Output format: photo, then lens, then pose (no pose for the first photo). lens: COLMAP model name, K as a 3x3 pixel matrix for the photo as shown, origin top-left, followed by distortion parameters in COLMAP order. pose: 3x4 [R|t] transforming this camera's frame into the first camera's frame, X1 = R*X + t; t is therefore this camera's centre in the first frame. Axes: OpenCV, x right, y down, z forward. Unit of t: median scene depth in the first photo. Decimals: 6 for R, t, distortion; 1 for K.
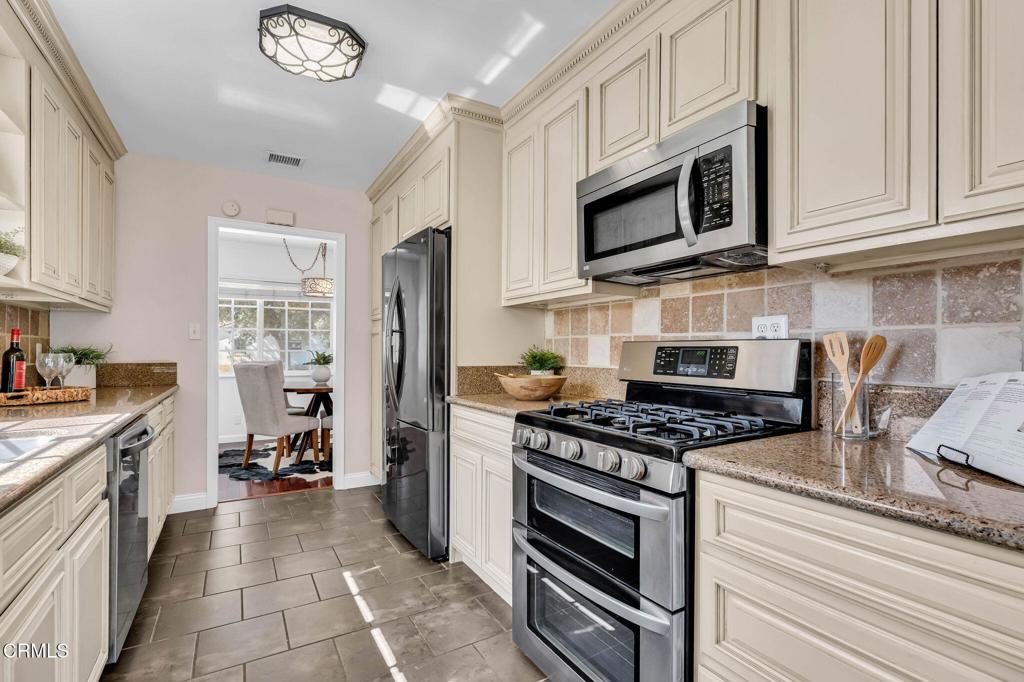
lens RADIAL K [[466.9, 0, 508.0], [0, 466.9, 348.0], [0, 0, 1]] dist [-0.005434, 0.003641]
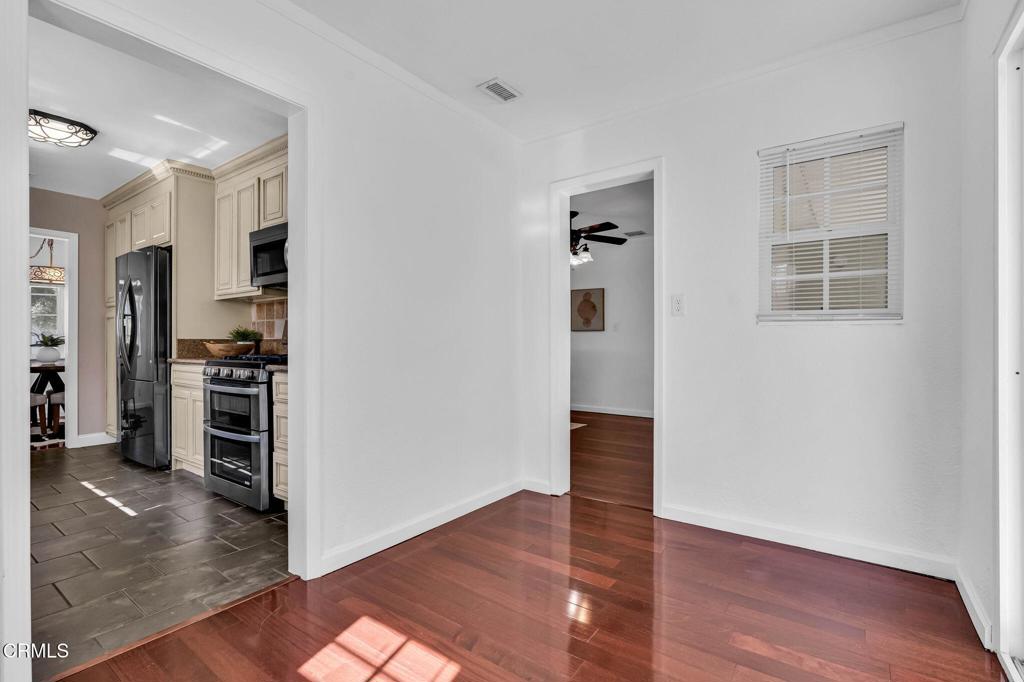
lens RADIAL K [[466.9, 0, 517.1], [0, 466.9, 339.8], [0, 0, 1]] dist [-0.005434, 0.003641]
pose [[0.909220, -0.004612, 0.416291, 0.261861], [0.004303, 0.999989, 0.001681, 0.044026], [-0.416295, 0.000263, 0.909230, -0.824044]]
